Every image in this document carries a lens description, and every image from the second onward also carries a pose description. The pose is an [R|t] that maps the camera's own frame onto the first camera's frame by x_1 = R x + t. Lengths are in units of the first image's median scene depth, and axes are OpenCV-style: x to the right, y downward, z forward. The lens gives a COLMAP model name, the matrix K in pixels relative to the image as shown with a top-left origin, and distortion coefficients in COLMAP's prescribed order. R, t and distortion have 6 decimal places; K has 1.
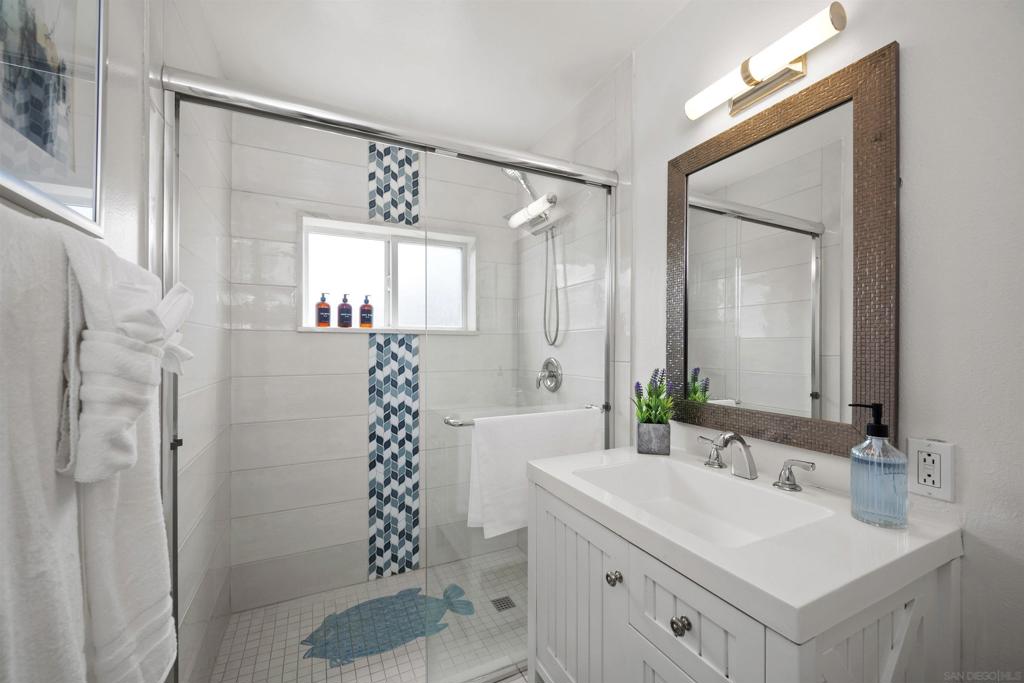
lens RADIAL K [[401.9, 0, 511.4], [0, 401.9, 346.0], [0, 0, 1]] dist [-0.007506, 0.002714]
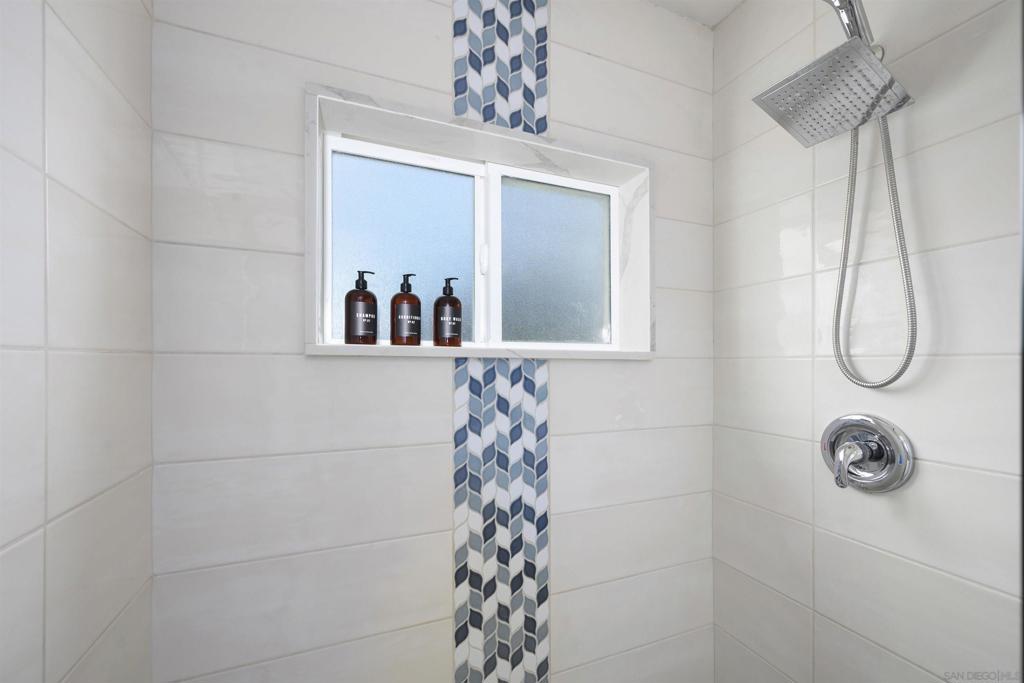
lens RADIAL K [[401.9, 0, 502.0], [0, 401.9, 366.2], [0, 0, 1]] dist [-0.007506, 0.002714]
pose [[0.998235, 0.001435, -0.059371, -0.263140], [-0.001138, 0.999987, 0.005034, -0.023394], [0.059377, -0.004957, 0.998223, 0.515329]]
